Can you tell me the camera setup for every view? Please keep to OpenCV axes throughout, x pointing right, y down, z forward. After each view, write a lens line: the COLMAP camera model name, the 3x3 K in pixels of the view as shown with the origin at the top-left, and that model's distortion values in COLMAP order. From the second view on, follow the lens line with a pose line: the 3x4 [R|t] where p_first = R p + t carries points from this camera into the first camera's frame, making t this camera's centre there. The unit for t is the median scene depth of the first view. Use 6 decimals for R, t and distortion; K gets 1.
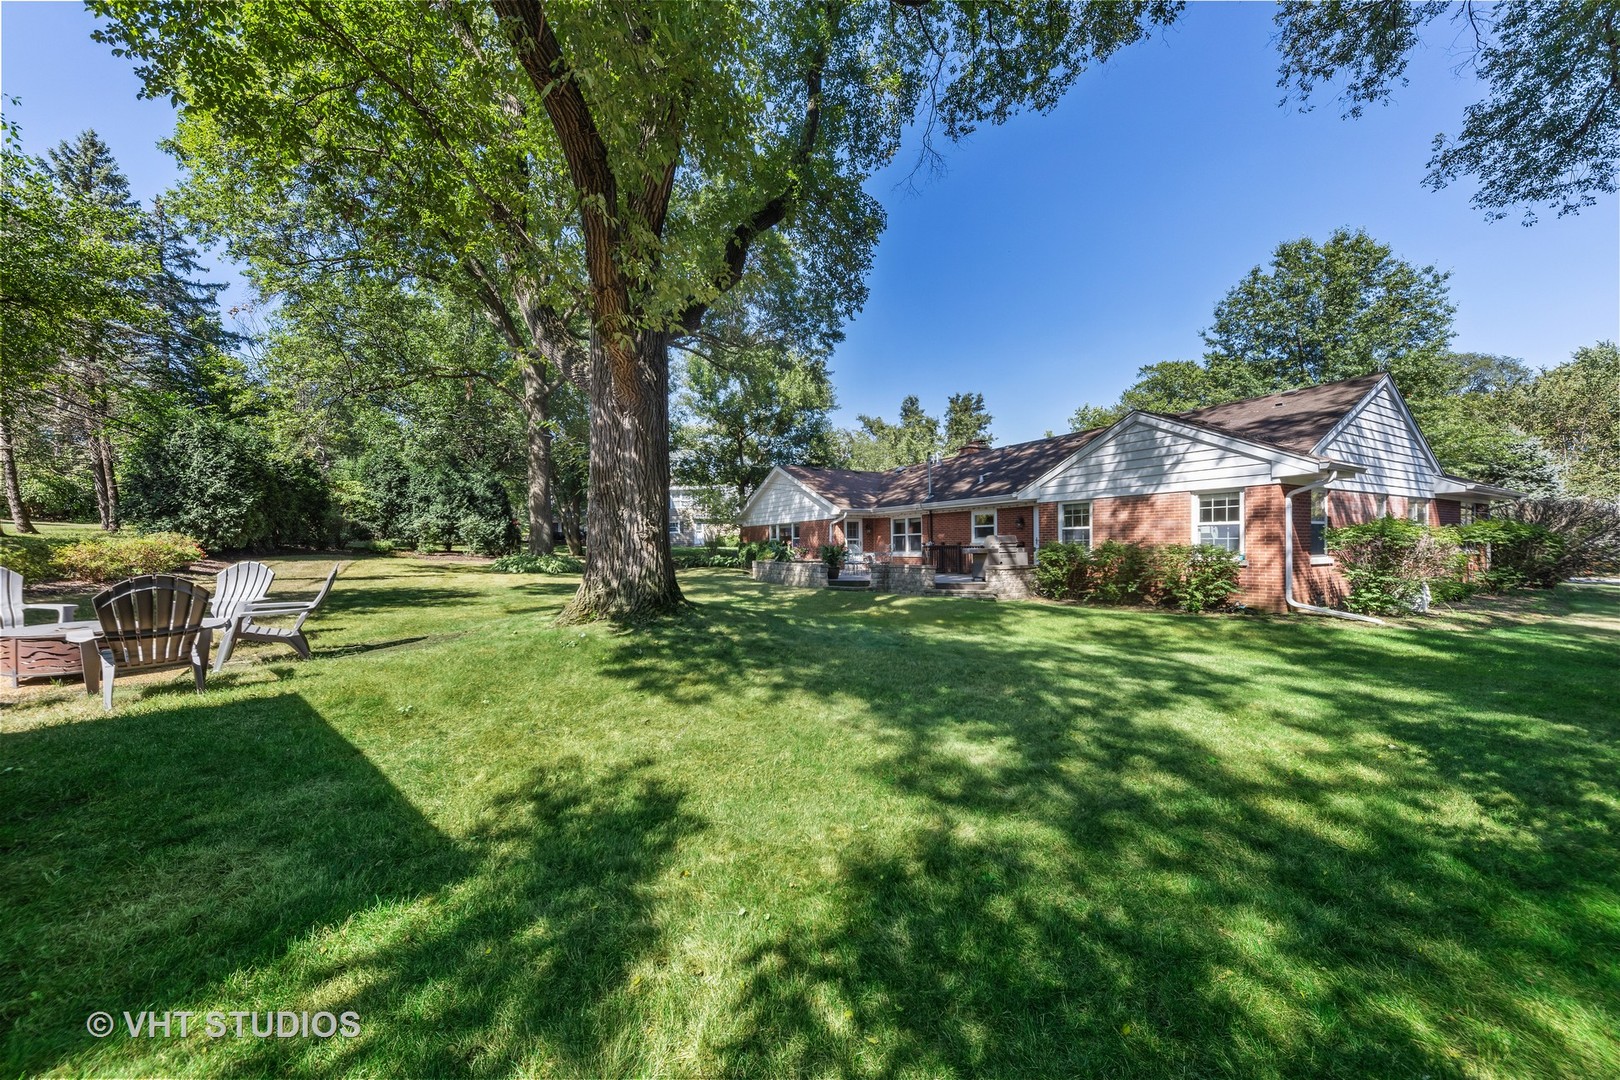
lens RADIAL K [[560.0, 0, 814.3], [0, 560.0, 545.2], [0, 0, 1]] dist [0.003088, 0.000132]
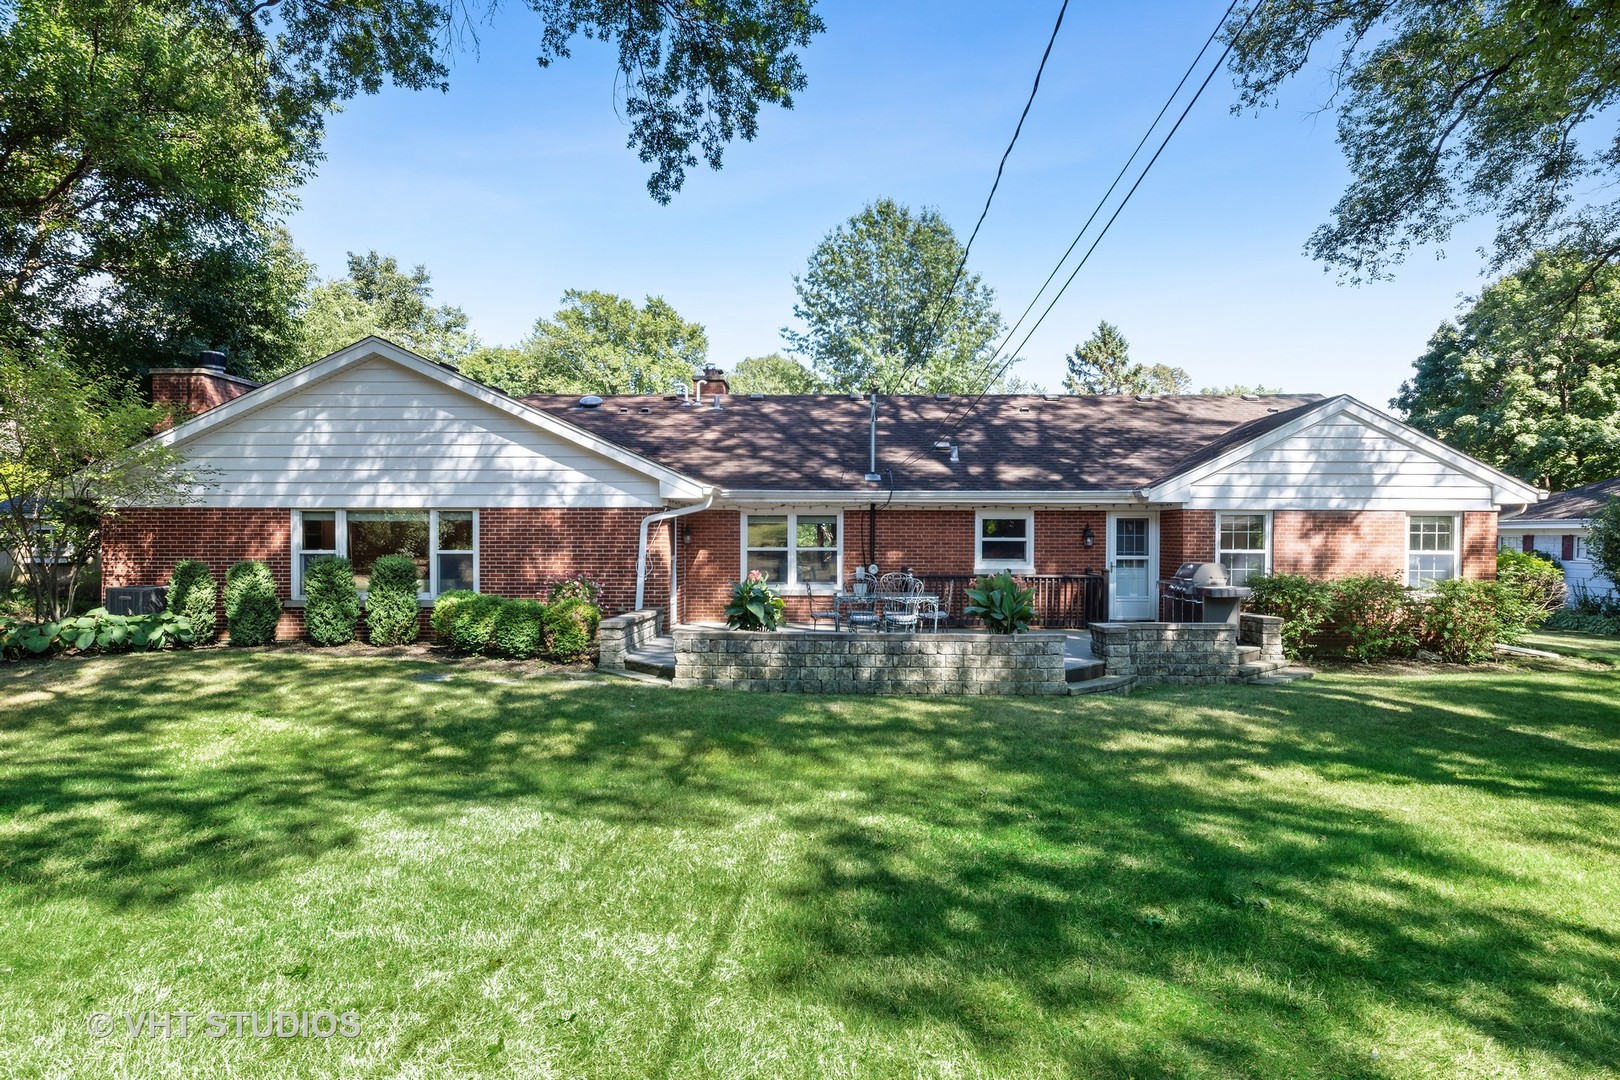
lens RADIAL K [[850.9, 0, 813.8], [0, 850.9, 540.8], [0, 0, 1]] dist [0.012814, 0.000170]
pose [[0.526659, 0.008885, 0.850030, -0.620979], [-0.008676, 0.999949, -0.005077, -0.031169], [-0.850032, -0.004701, 0.526710, 0.821826]]
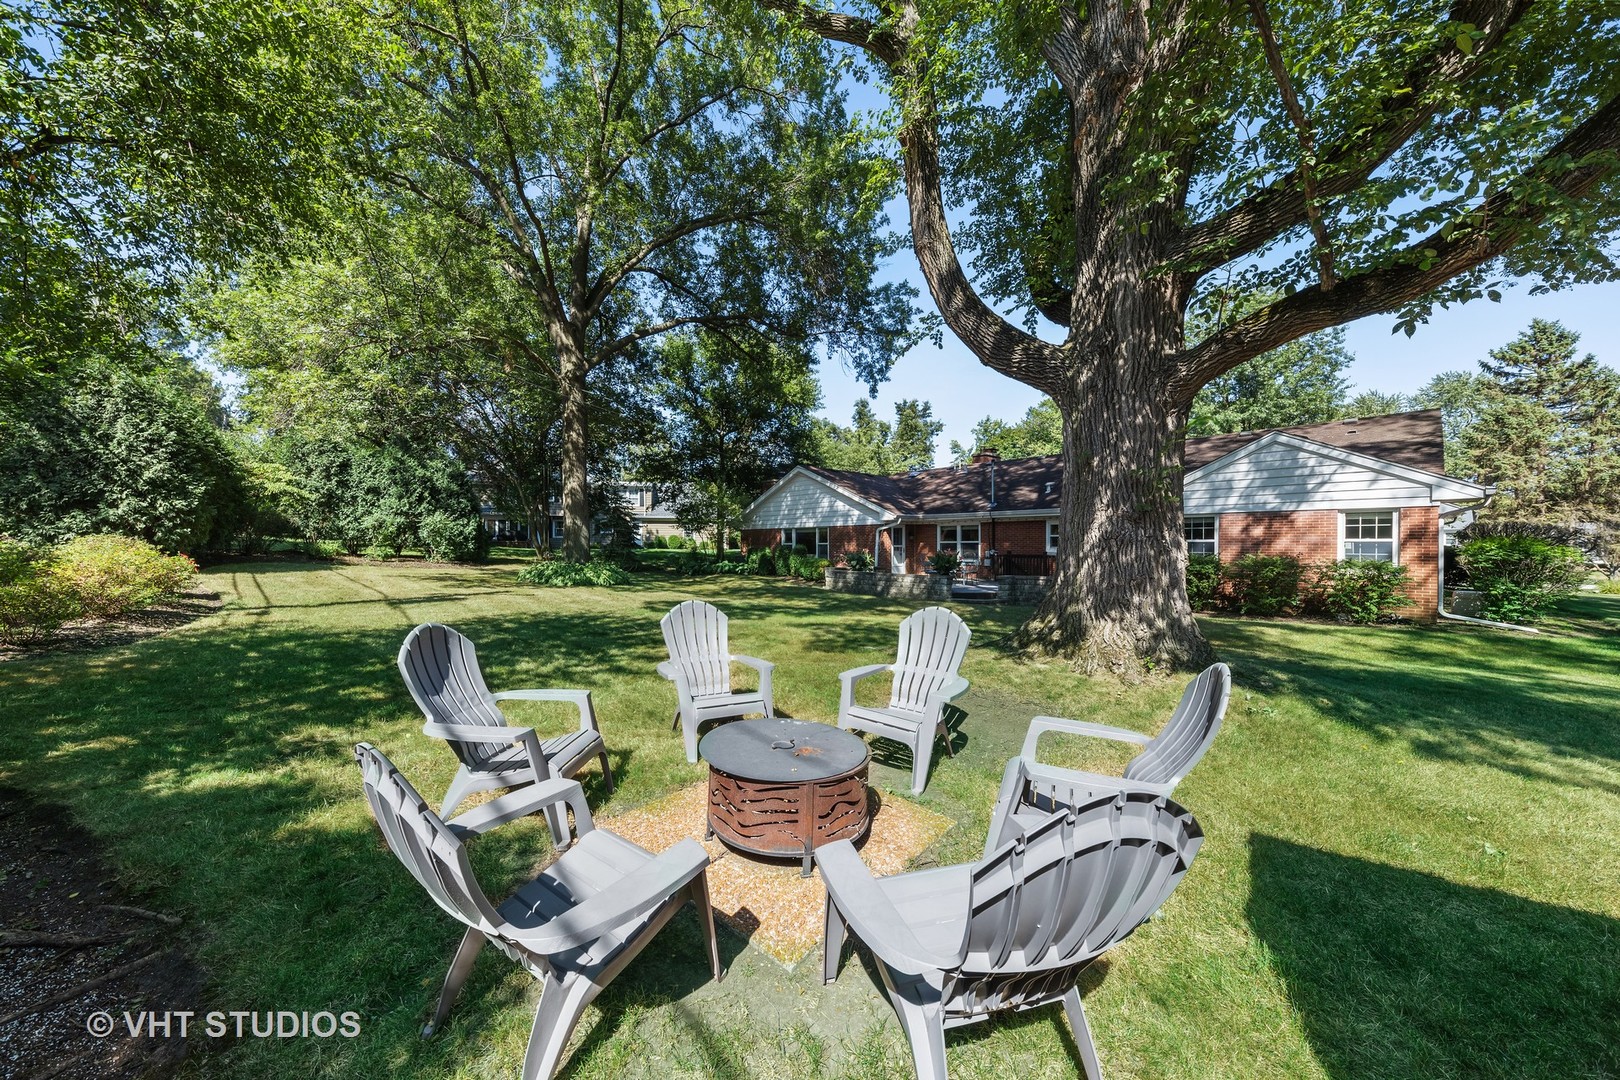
lens RADIAL K [[560.0, 0, 814.7], [0, 560.0, 546.2], [0, 0, 1]] dist [0.003088, 0.000132]
pose [[0.975539, 0.007849, 0.219686, -0.409792], [-0.008400, 0.999963, 0.001575, -0.015483], [-0.219665, -0.003382, 0.975569, 0.134090]]
